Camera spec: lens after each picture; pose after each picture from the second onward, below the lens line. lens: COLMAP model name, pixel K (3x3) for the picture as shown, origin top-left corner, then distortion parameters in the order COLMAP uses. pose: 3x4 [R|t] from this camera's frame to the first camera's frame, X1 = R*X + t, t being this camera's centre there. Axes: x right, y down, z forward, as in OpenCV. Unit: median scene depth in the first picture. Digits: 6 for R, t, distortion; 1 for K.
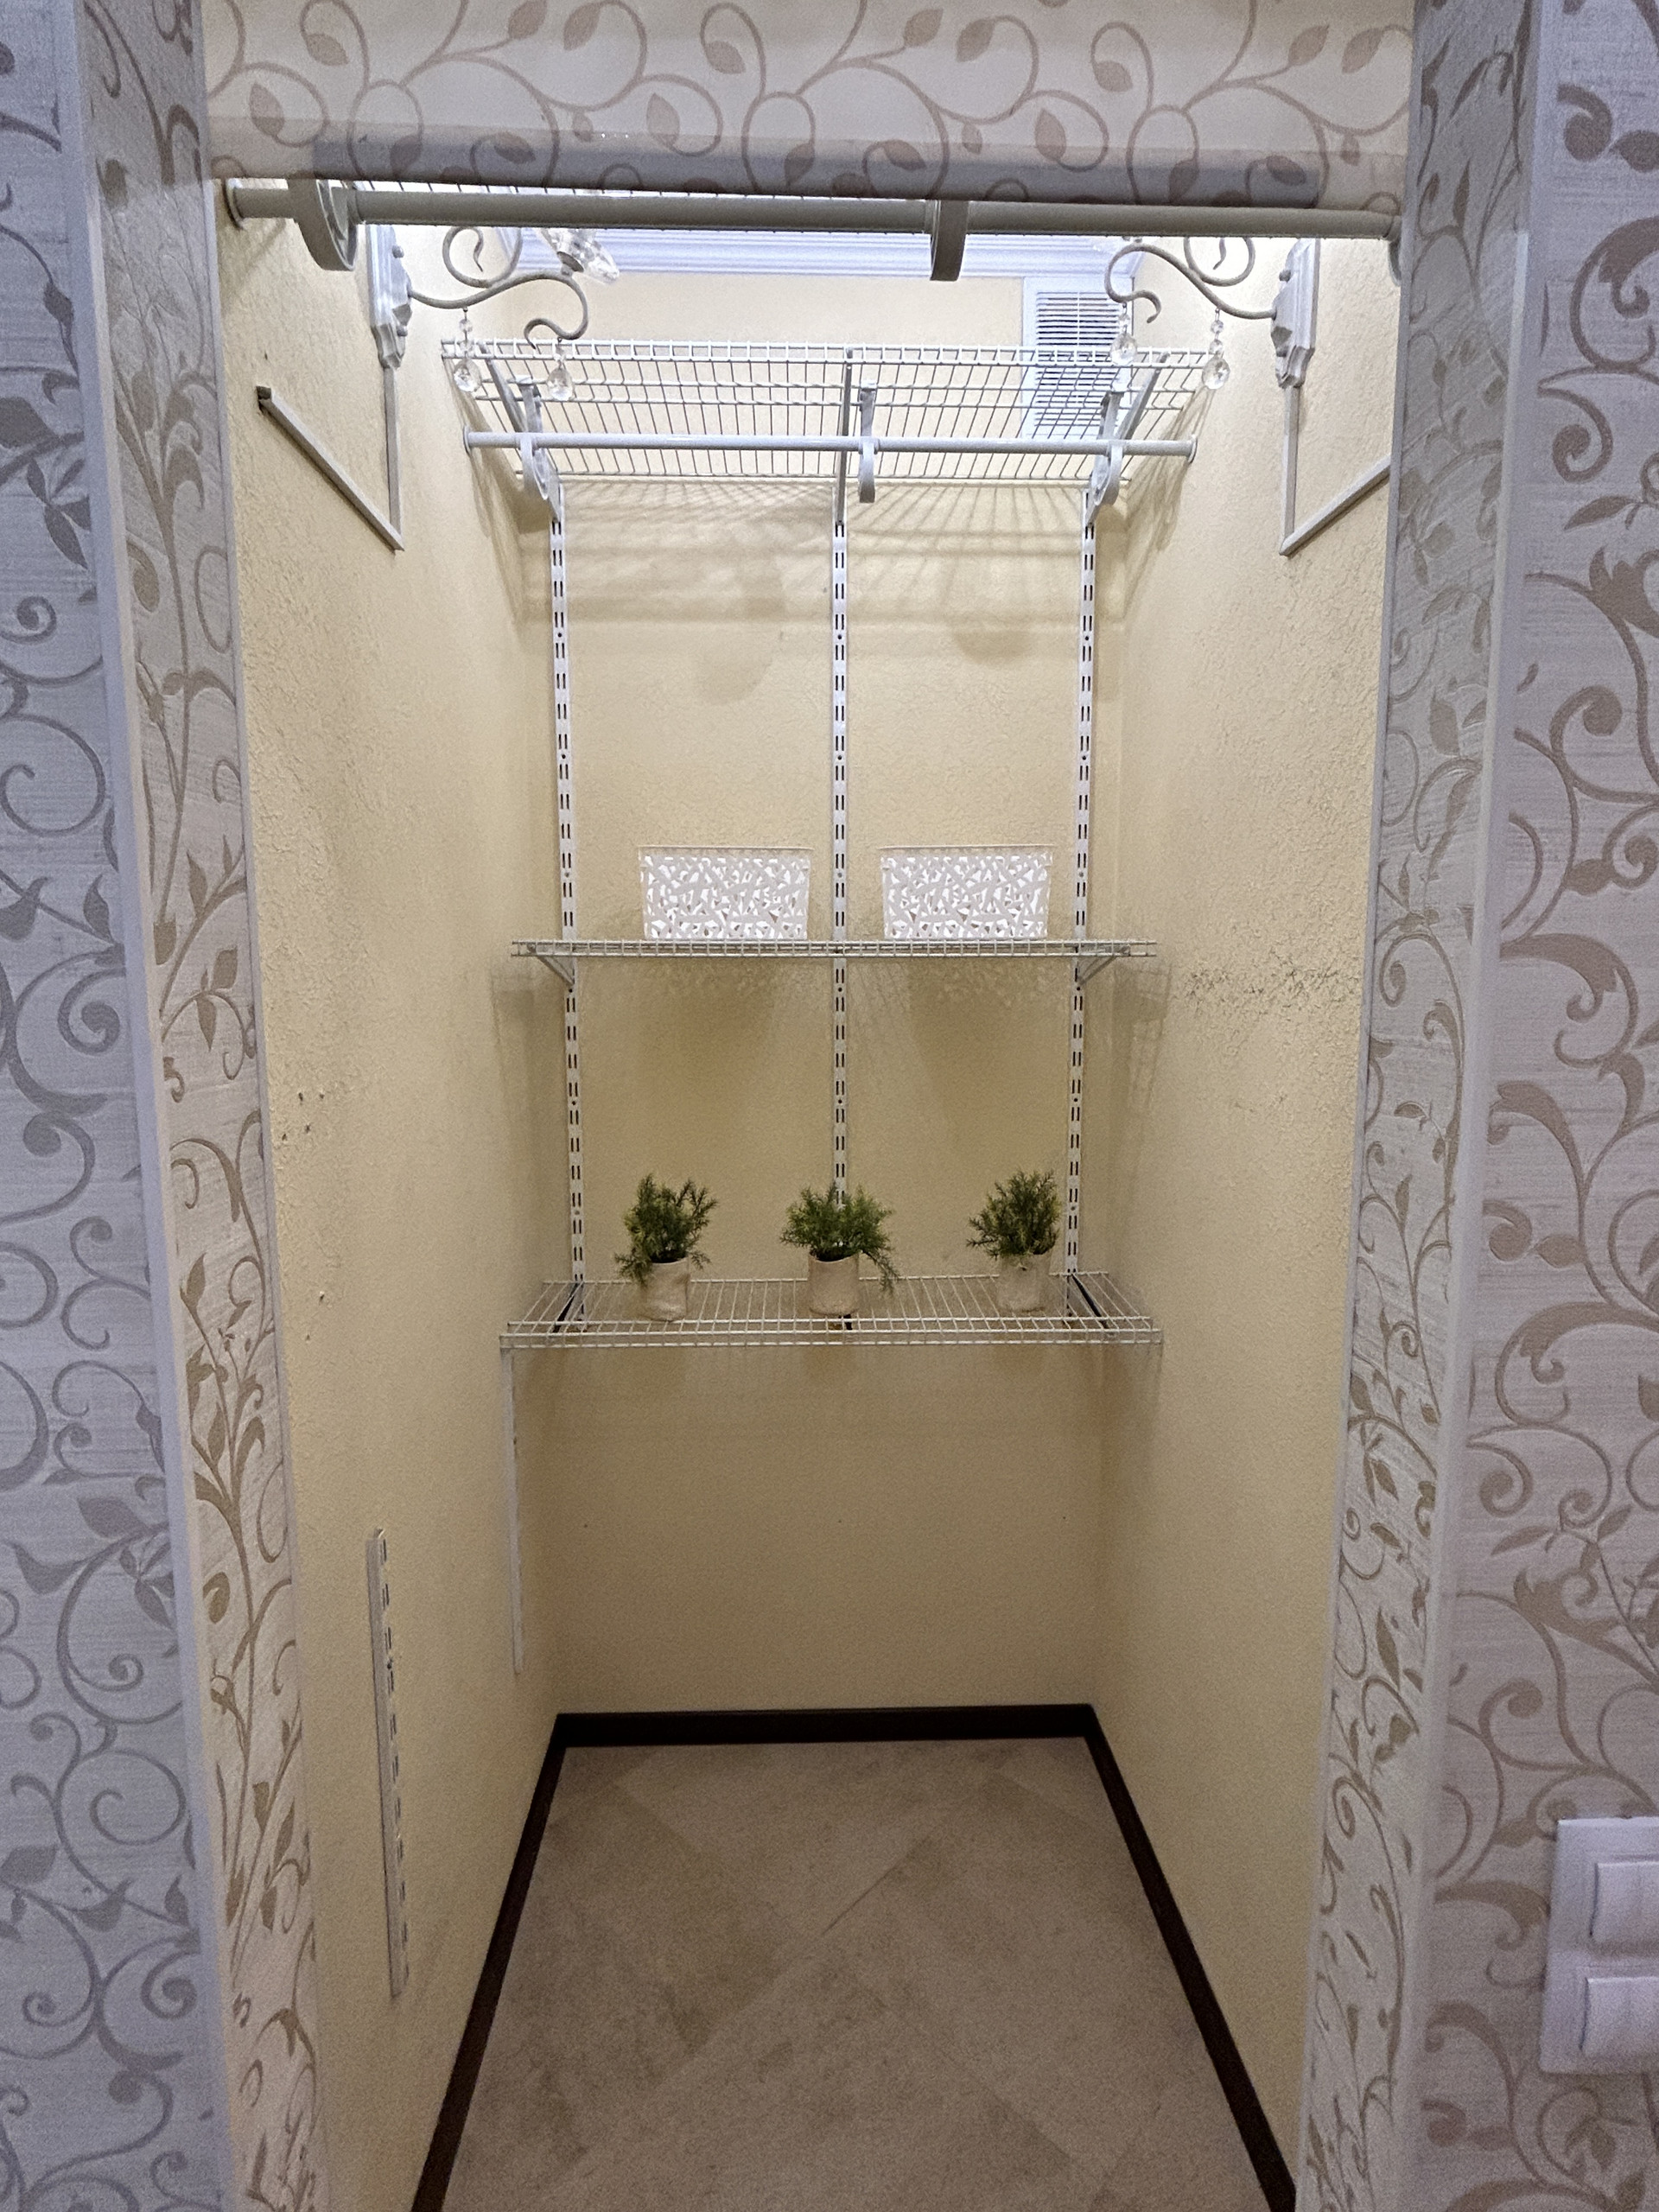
lens RADIAL K [[1108.9, 0, 812.1], [0, 1108.9, 1103.9], [0, 0, 1]] dist [-0.002645, 0.001619]
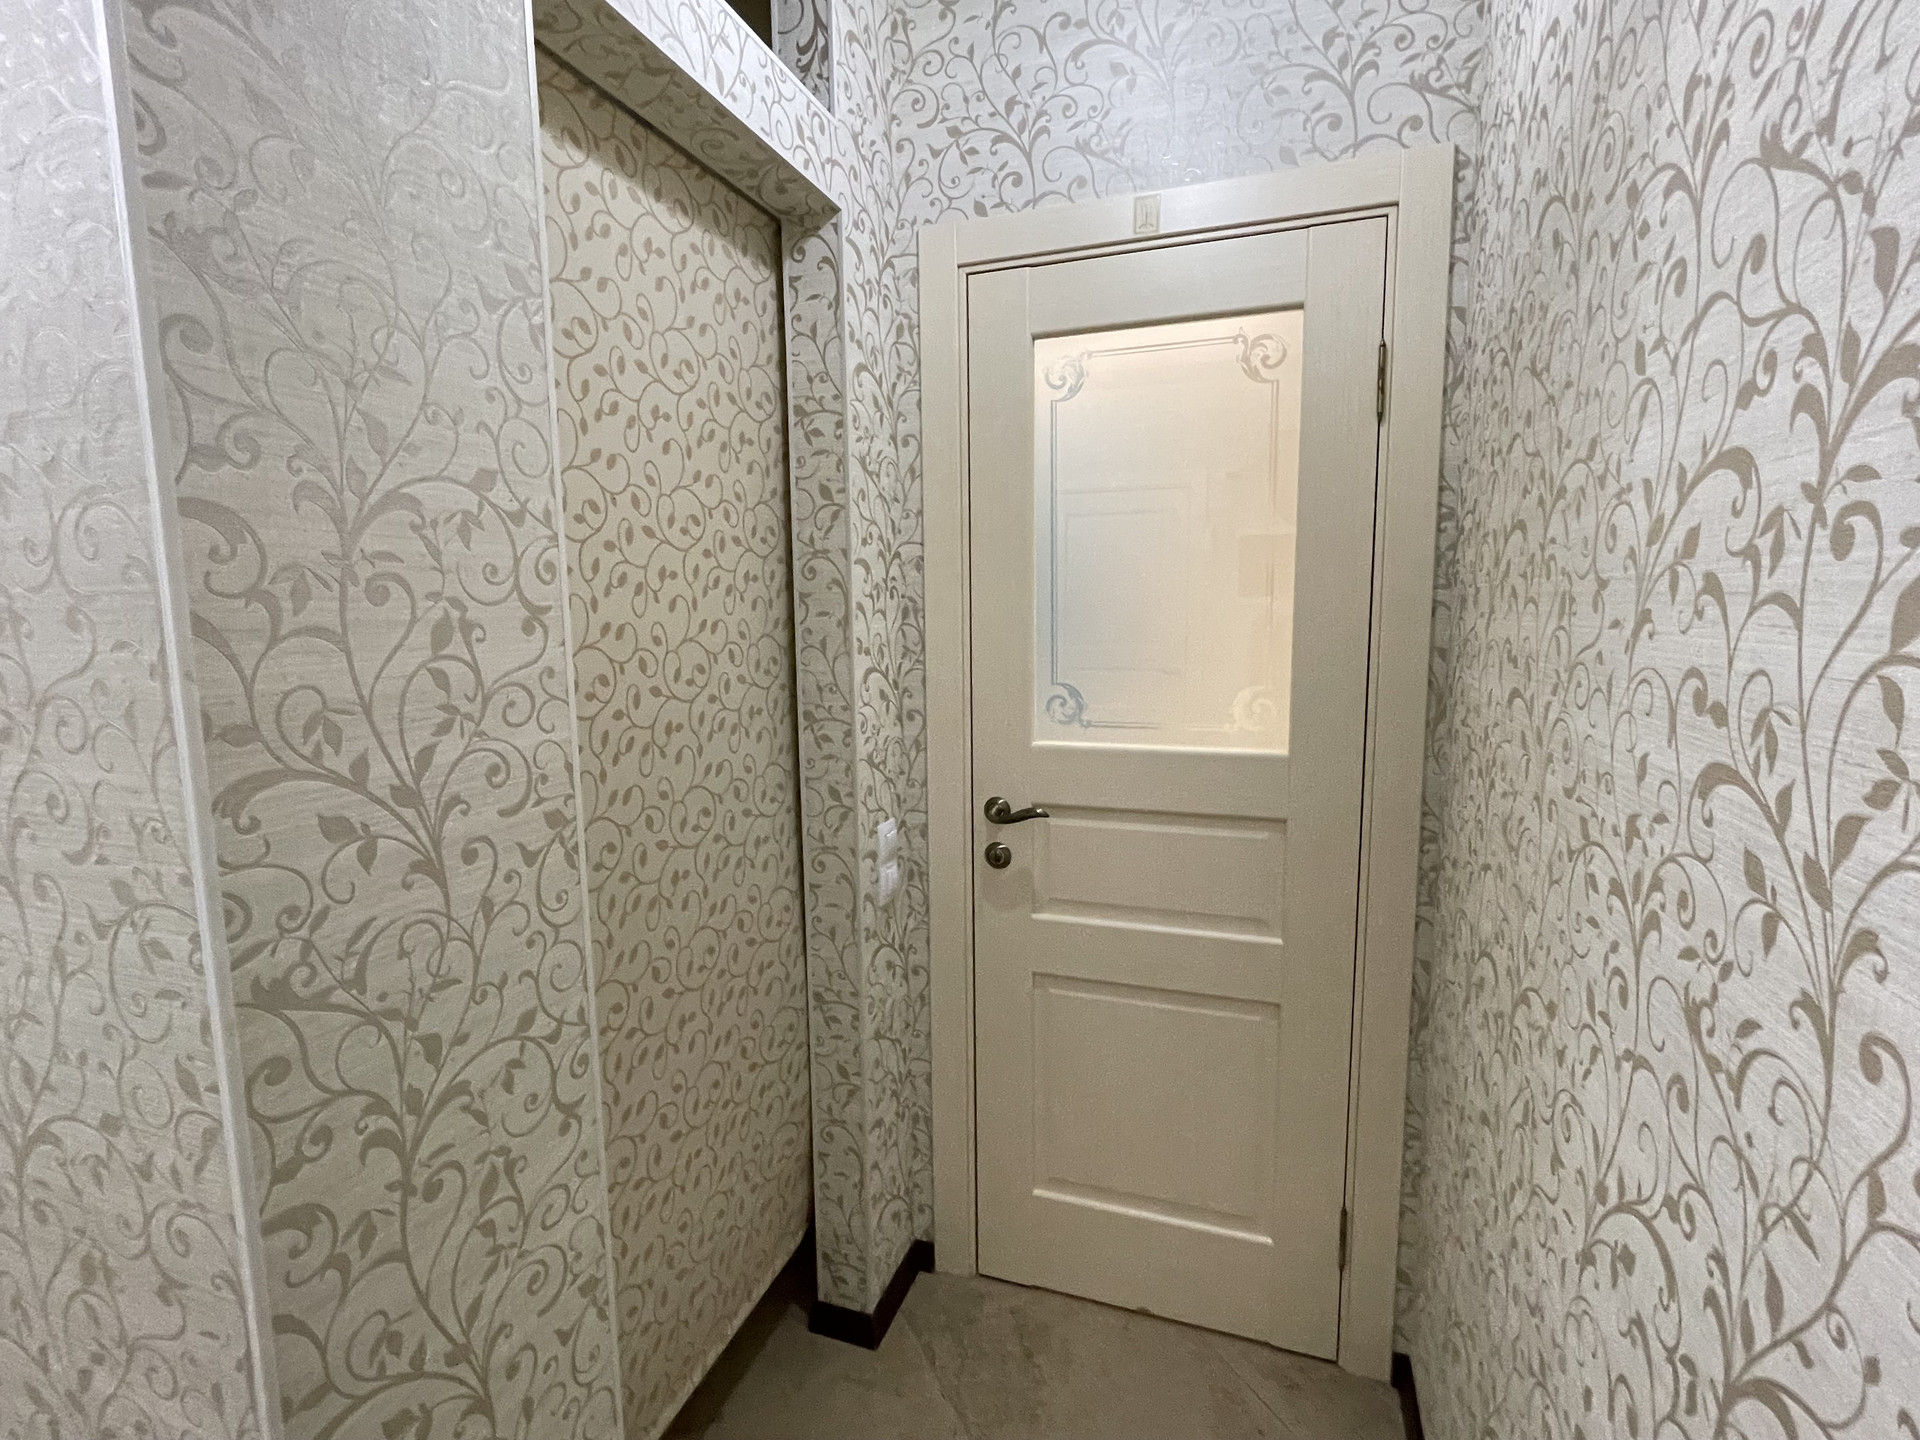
lens RADIAL K [[930.9, 0, 954.6], [0, 930.9, 717.6], [0, 0, 1]] dist [-0.001652, -0.000433]
pose [[0.368470, -0.114535, 0.922557, -1.886695], [0.120480, 0.989896, 0.074775, 0.151719], [-0.921799, 0.083598, 0.378546, -0.315784]]
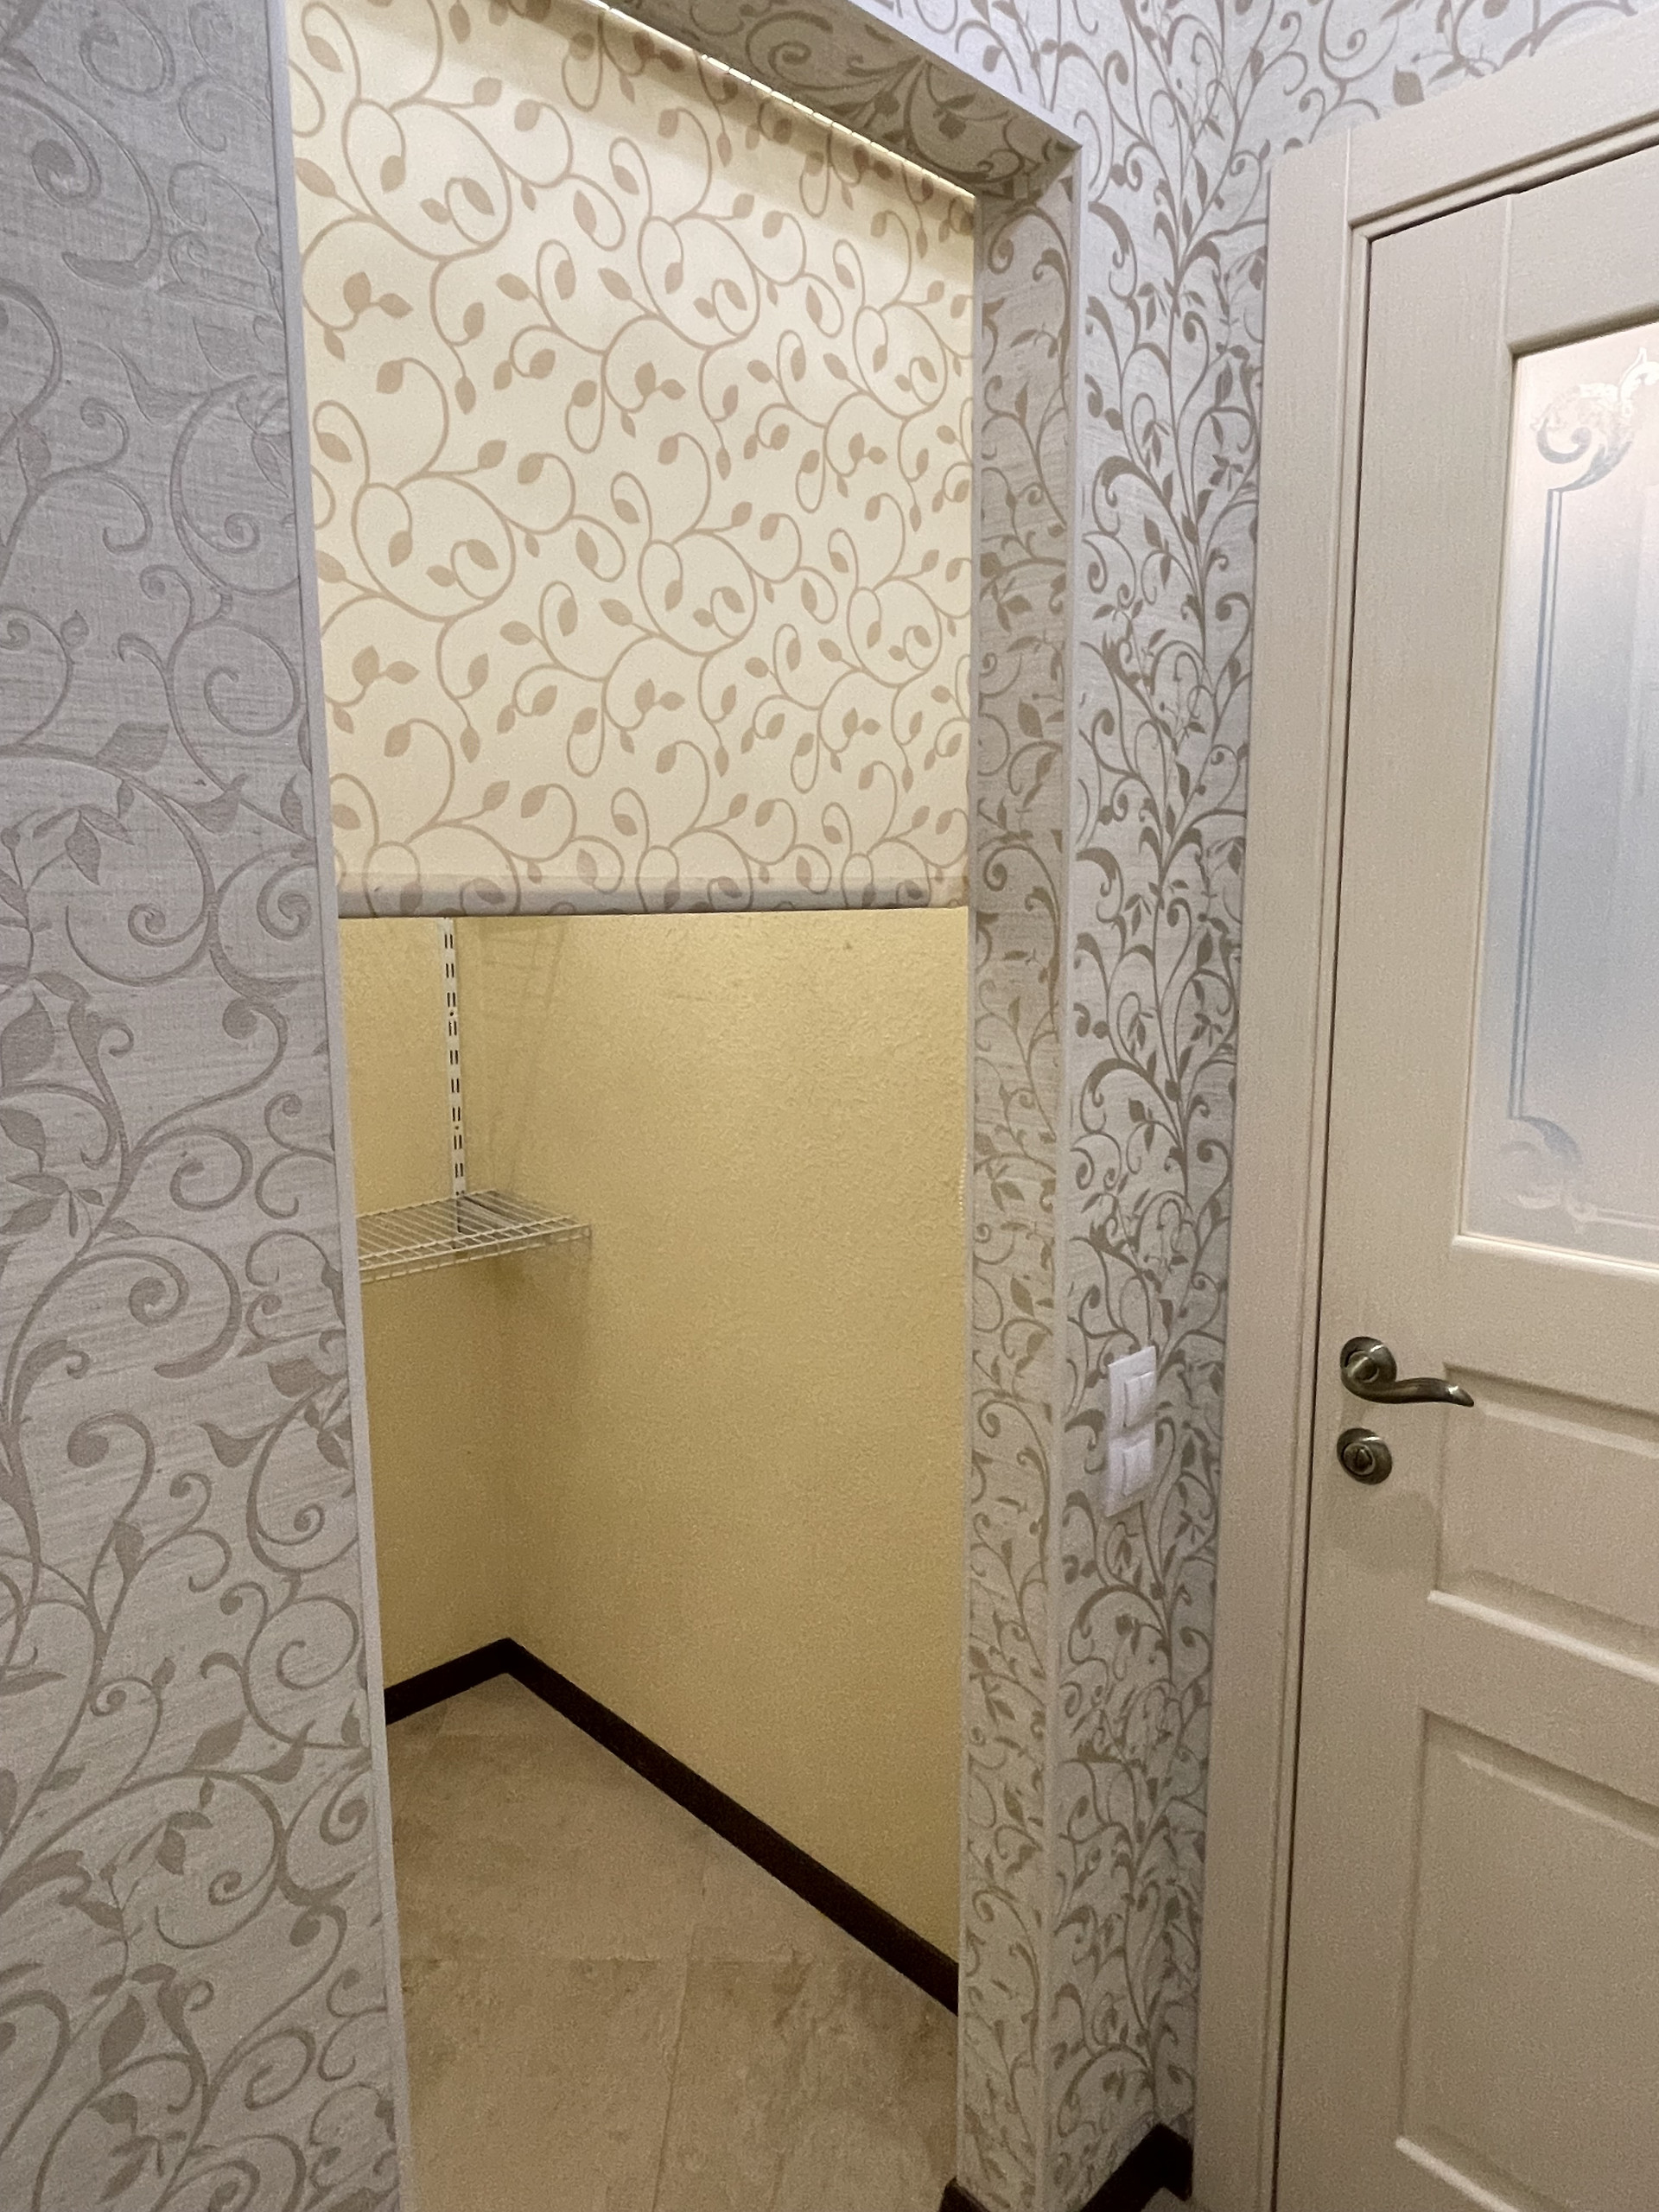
lens RADIAL K [[1391.1, 0, 813.1], [0, 1391.1, 1086.2], [0, 0, 1]] dist [-0.008124, 0.004639]
pose [[0.743749, -0.099325, 0.661038, -1.113911], [0.082773, 0.994973, 0.056371, 0.059880], [-0.663314, 0.012790, 0.748232, -0.335391]]
